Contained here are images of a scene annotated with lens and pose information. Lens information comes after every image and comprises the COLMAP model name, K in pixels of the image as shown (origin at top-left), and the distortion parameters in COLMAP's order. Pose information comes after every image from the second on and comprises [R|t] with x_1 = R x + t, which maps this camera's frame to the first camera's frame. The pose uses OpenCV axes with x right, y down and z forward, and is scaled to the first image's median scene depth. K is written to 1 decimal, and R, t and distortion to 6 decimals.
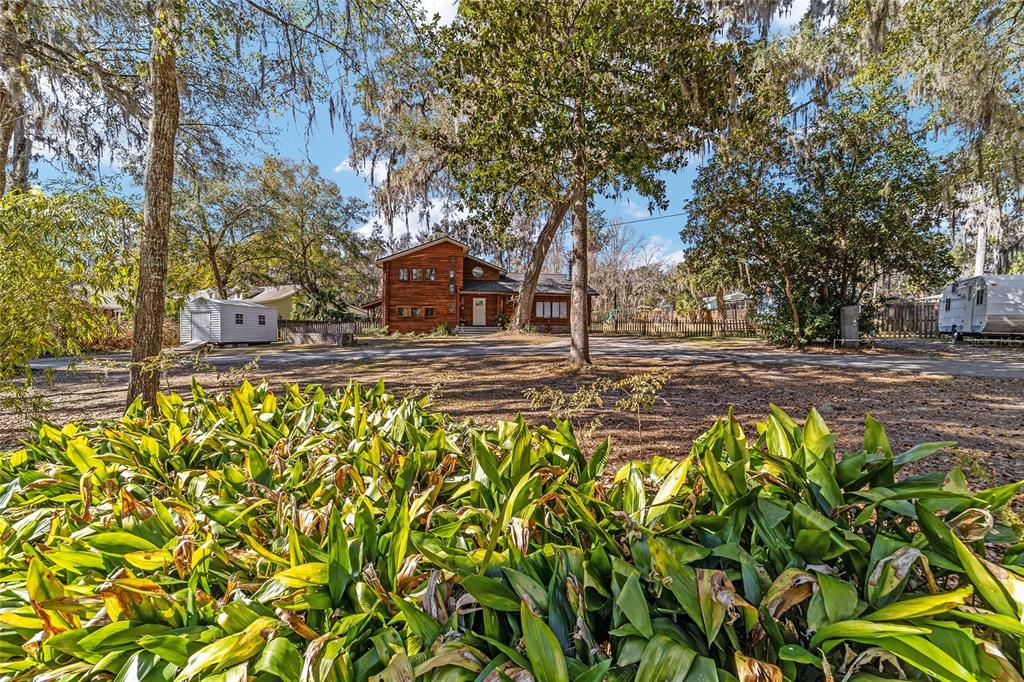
lens RADIAL K [[390.5, 0, 511.1], [0, 390.5, 344.4], [0, 0, 1]] dist [0.002279, 0.000057]
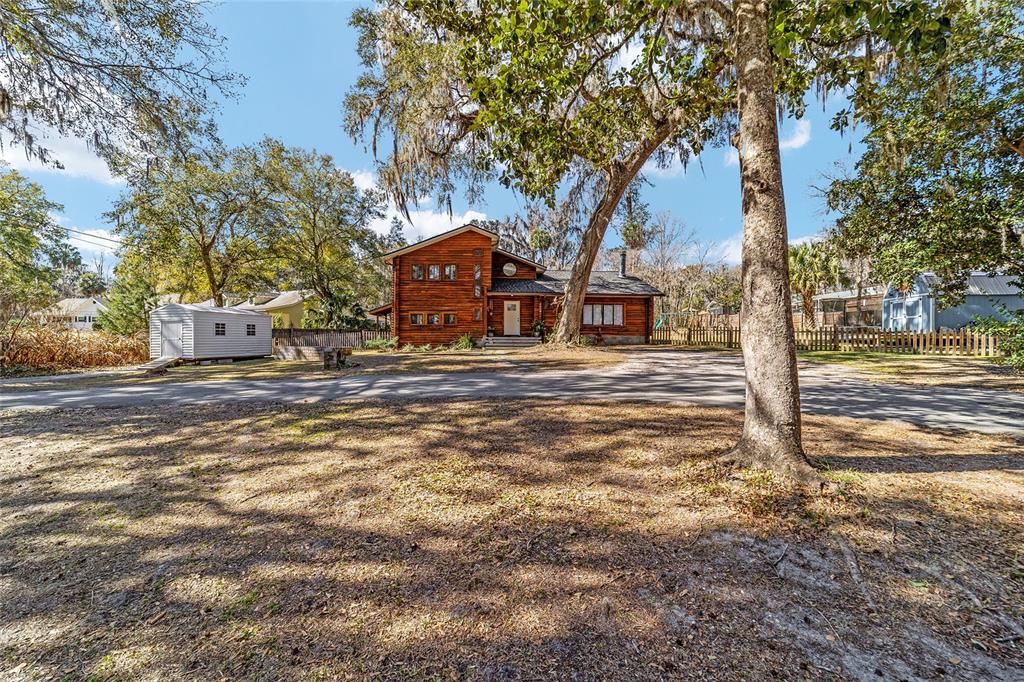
lens RADIAL K [[390.5, 0, 513.3], [0, 390.5, 344.0], [0, 0, 1]] dist [0.002279, 0.000057]
pose [[0.997230, -0.002281, -0.074347, -0.019492], [0.001468, 0.999939, -0.010981, -0.022570], [0.074368, 0.010841, 0.997172, 0.209997]]
